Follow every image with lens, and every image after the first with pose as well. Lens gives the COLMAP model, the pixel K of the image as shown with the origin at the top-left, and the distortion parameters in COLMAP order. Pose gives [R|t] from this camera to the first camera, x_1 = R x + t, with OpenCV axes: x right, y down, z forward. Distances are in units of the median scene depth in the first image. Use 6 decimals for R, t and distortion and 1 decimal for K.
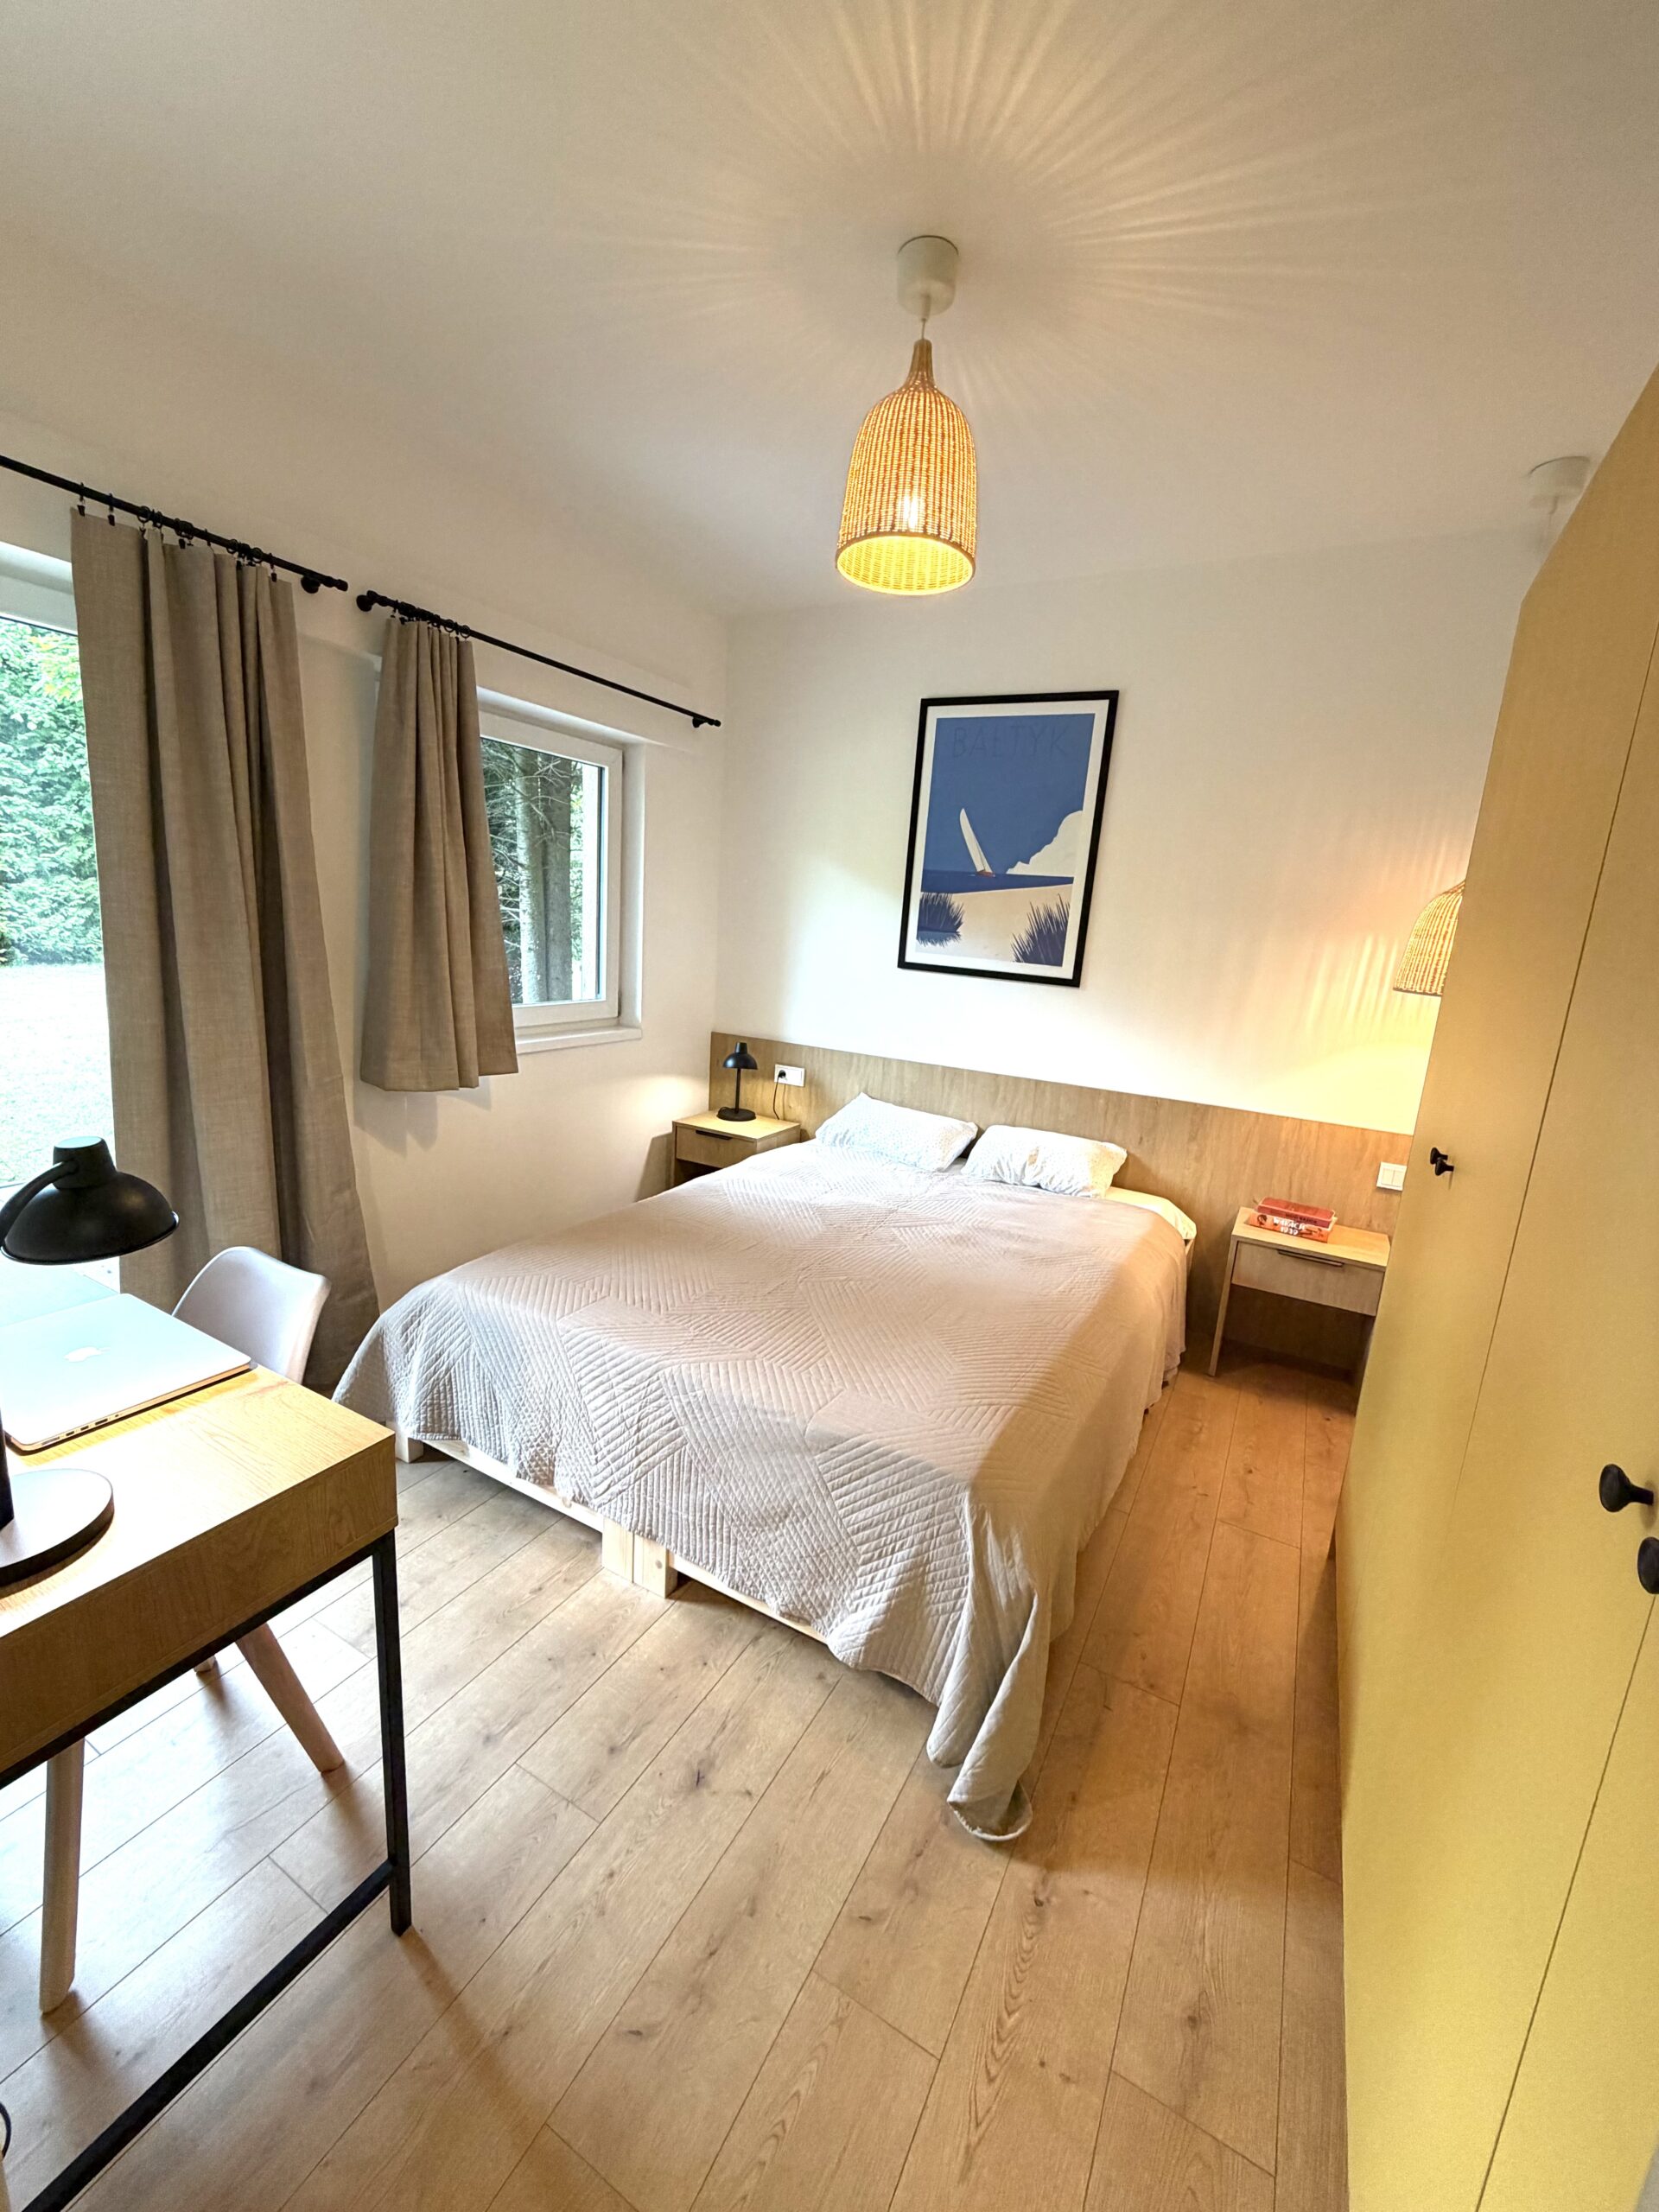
lens RADIAL K [[878.8, 0, 834.3], [0, 878.8, 1083.3], [0, 0, 1]] dist [0.003282, 0.000059]
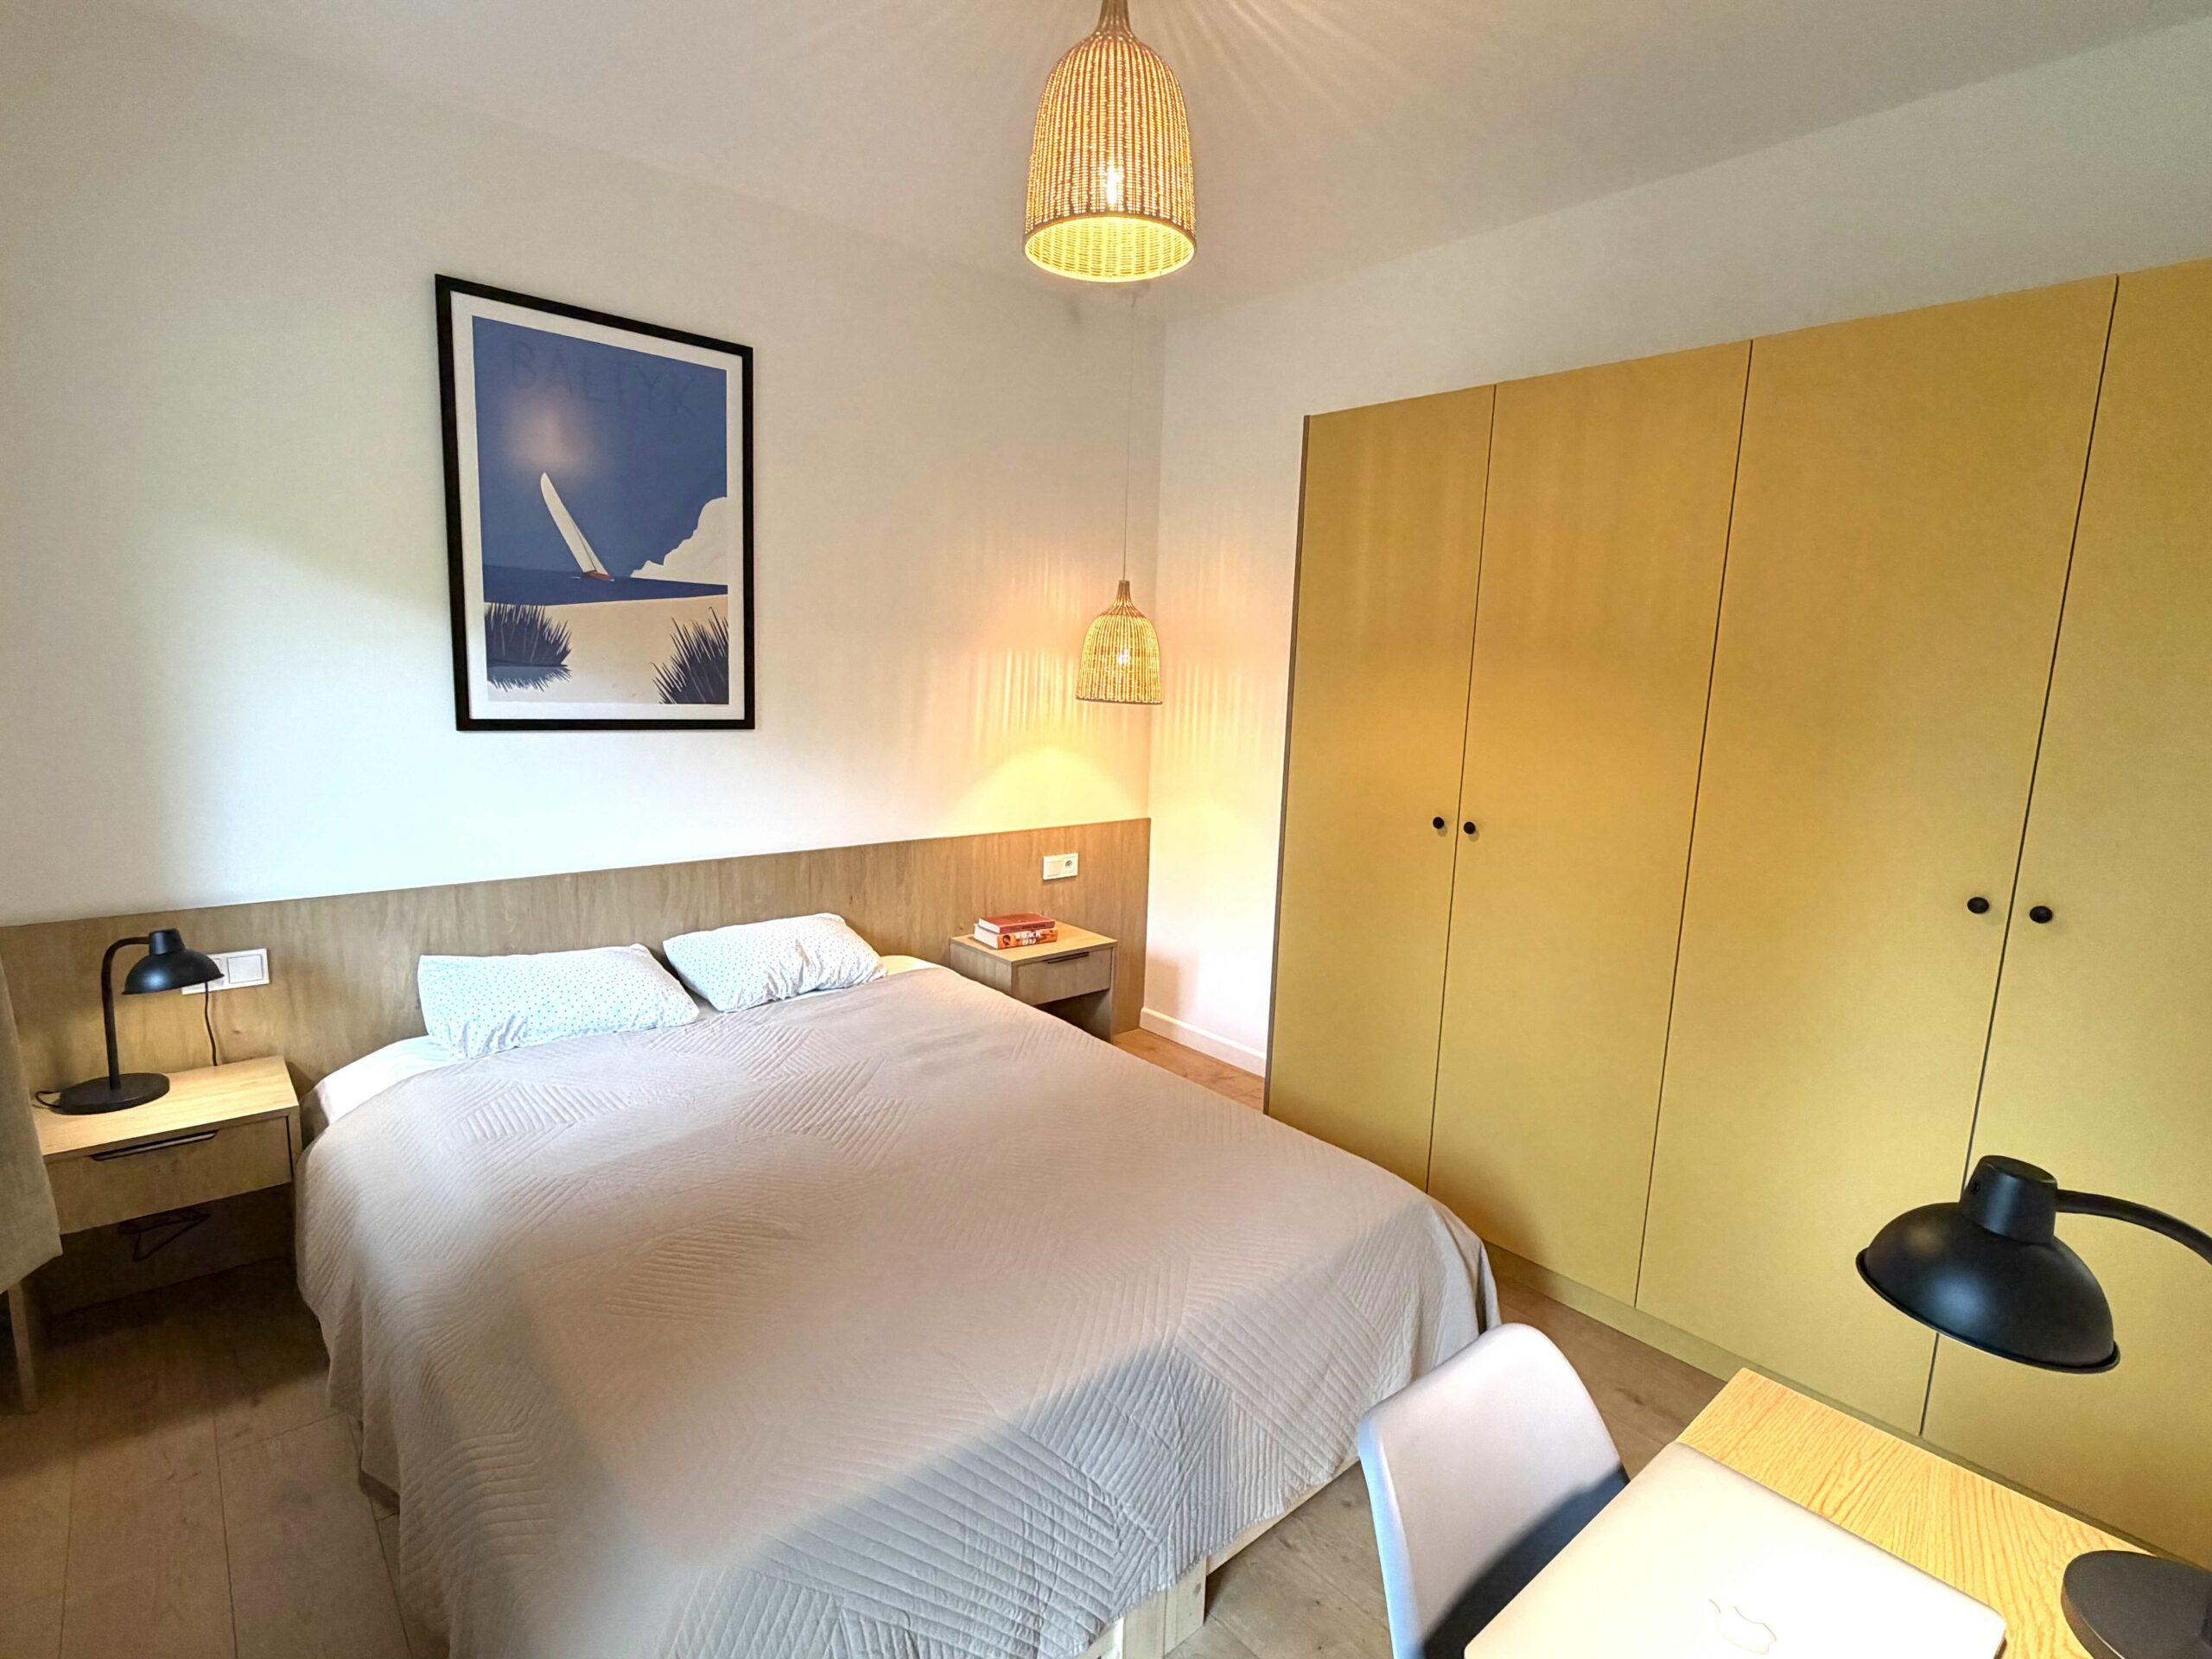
lens RADIAL K [[1111.5, 0, 1102.4], [0, 1111.5, 819.8], [0, 0, 1]] dist [-0.003580, -0.000418]
pose [[0.347205, -0.194920, 0.917308, -0.516244], [0.161057, 0.976021, 0.146436, -0.123127], [-0.923856, 0.096895, 0.370273, 0.363356]]
